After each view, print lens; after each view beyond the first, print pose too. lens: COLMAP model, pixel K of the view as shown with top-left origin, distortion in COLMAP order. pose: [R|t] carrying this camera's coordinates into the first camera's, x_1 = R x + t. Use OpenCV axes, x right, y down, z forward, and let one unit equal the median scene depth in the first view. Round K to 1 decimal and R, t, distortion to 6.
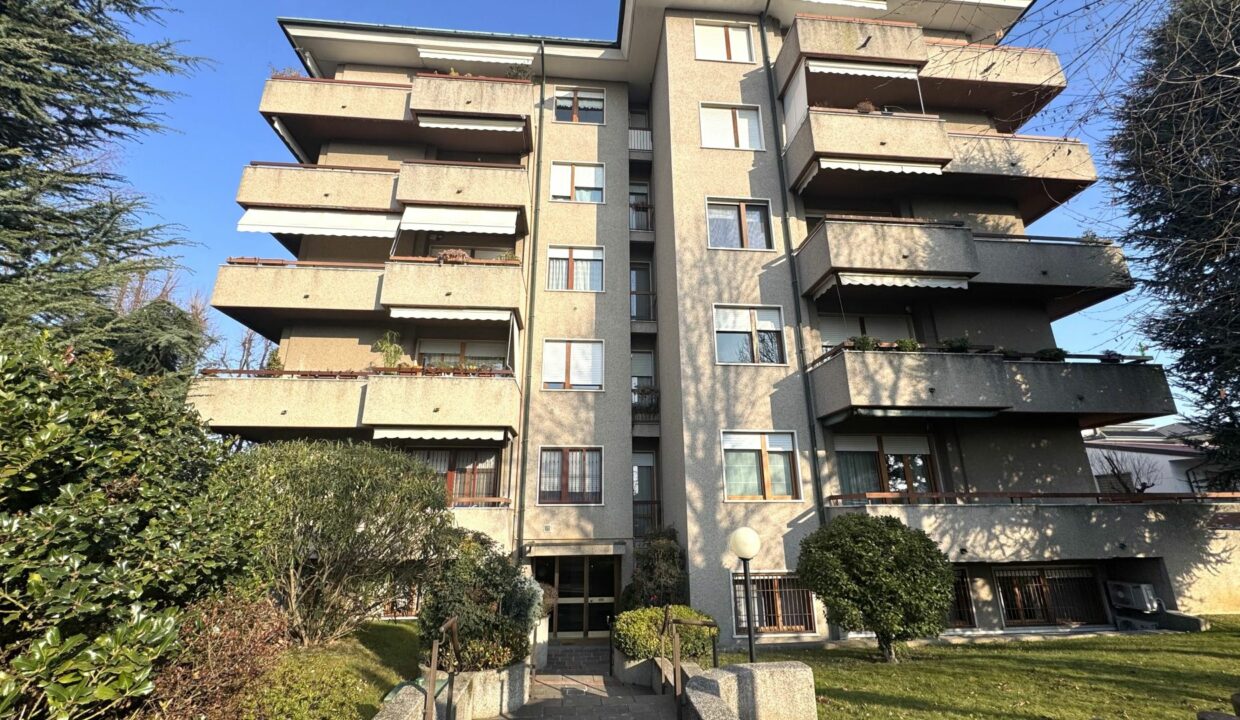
lens RADIAL K [[508.2, 0, 619.0], [0, 508.2, 357.6], [0, 0, 1]] dist [-0.002261, 0.000553]
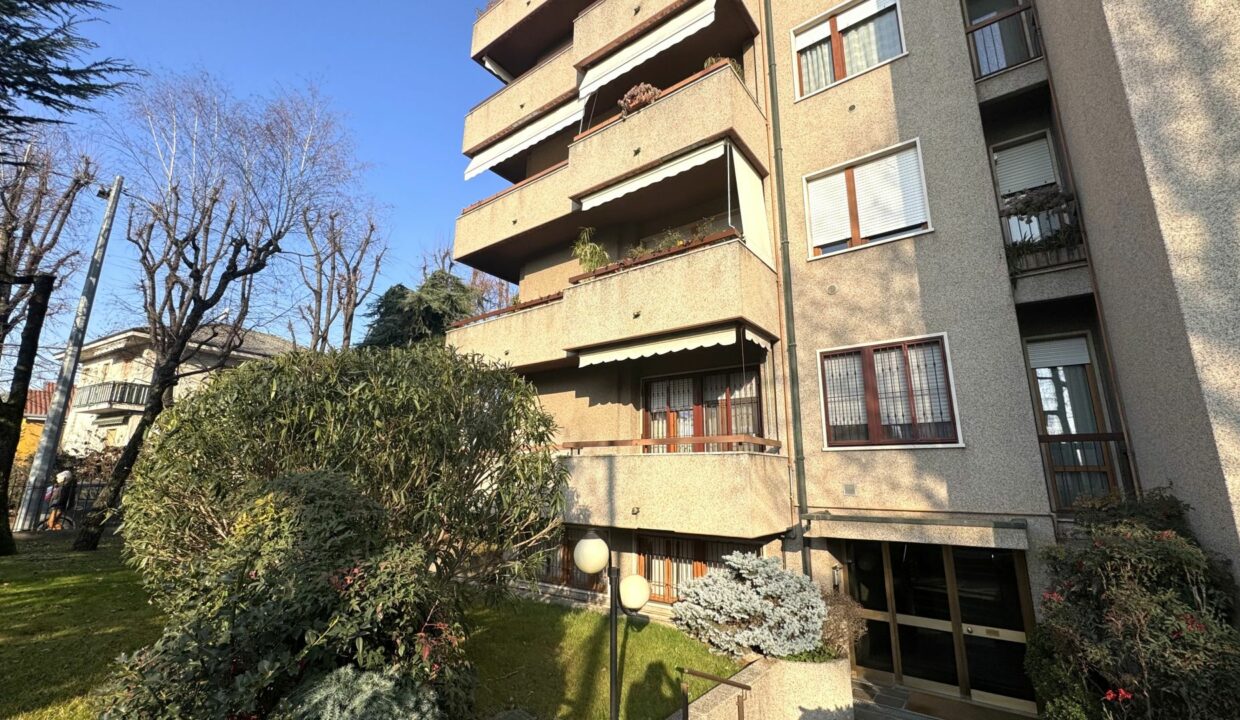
lens RADIAL K [[508.2, 0, 619.0], [0, 508.2, 357.6], [0, 0, 1]] dist [-0.002261, 0.000553]
pose [[0.741027, -0.142724, -0.656132, 0.058513], [0.188179, 0.982134, -0.001110, 0.143655], [0.644568, -0.122648, 0.754645, 0.424223]]
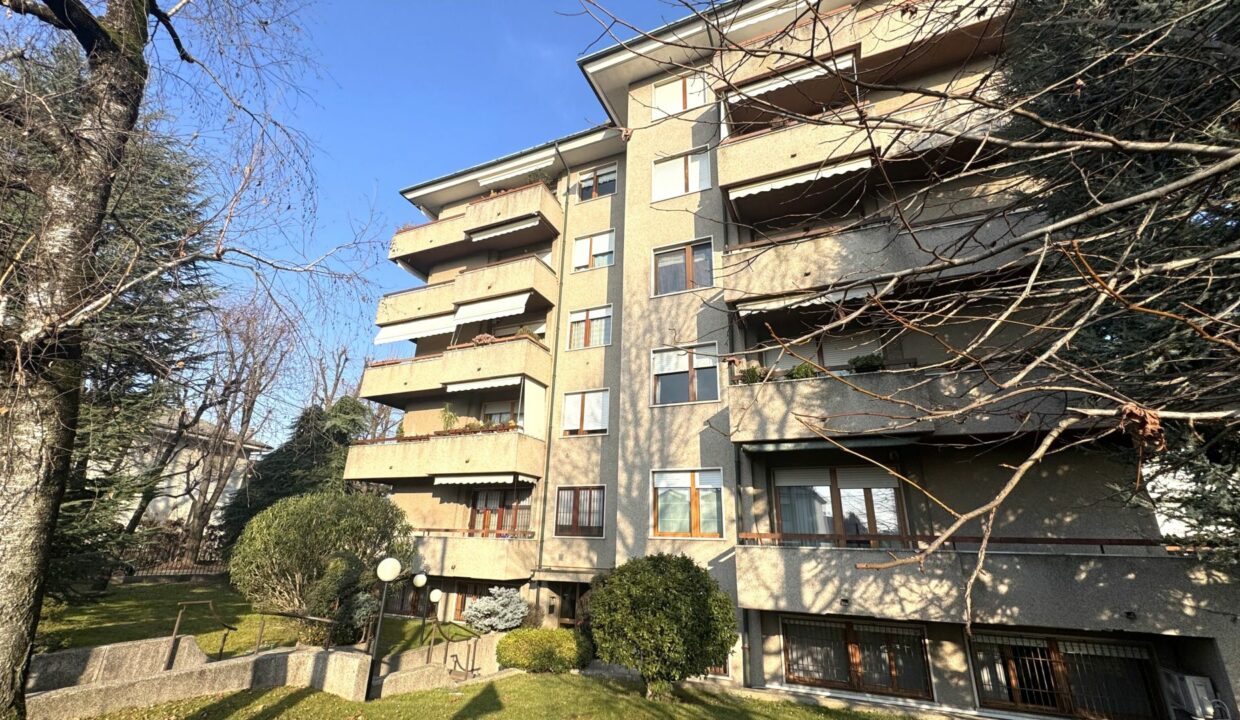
lens RADIAL K [[511.3, 0, 620.3], [0, 511.3, 357.1], [0, 0, 1]] dist [-0.002146, -0.000109]
pose [[0.875328, -0.138268, -0.463339, 0.582413], [0.114490, 0.990261, -0.079219, -0.012140], [0.469780, 0.016296, 0.882633, 0.016633]]
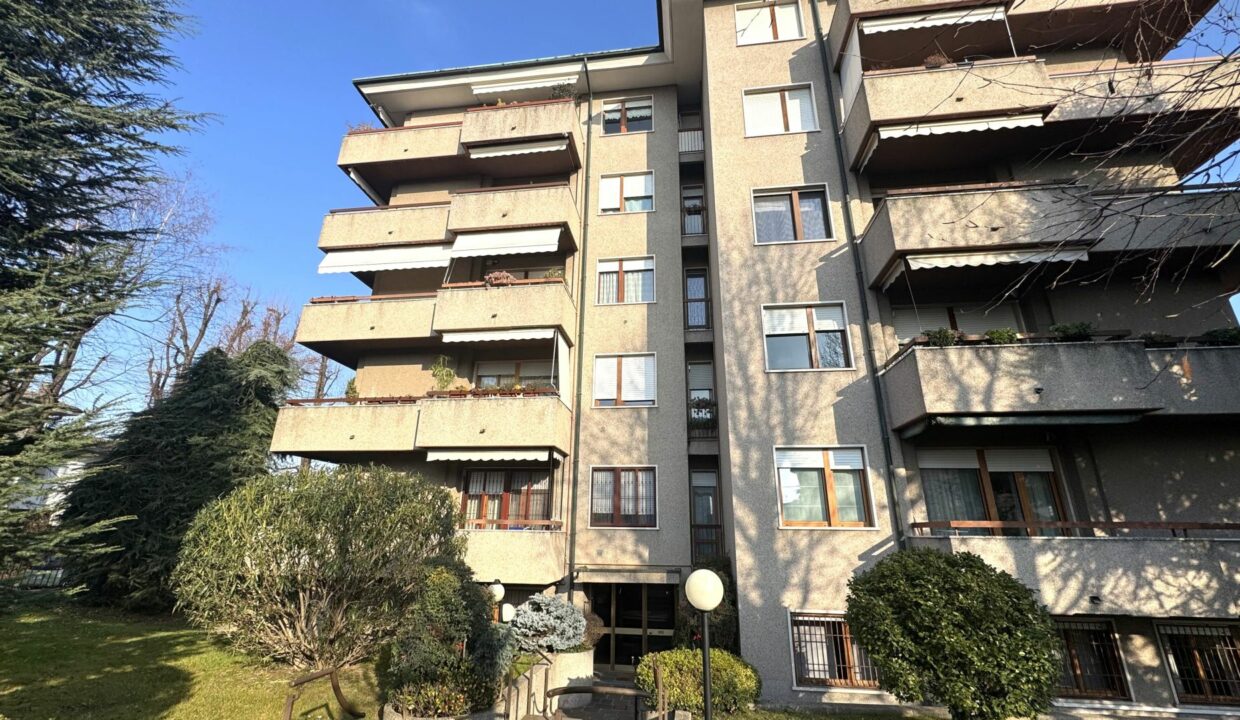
lens RADIAL K [[508.2, 0, 619.0], [0, 508.2, 357.6], [0, 0, 1]] dist [-0.002261, 0.000553]
pose [[0.975534, -0.055887, -0.212627, 0.115840], [0.048776, 0.998066, -0.038545, 0.008727], [0.214370, 0.027231, 0.976373, 0.066517]]
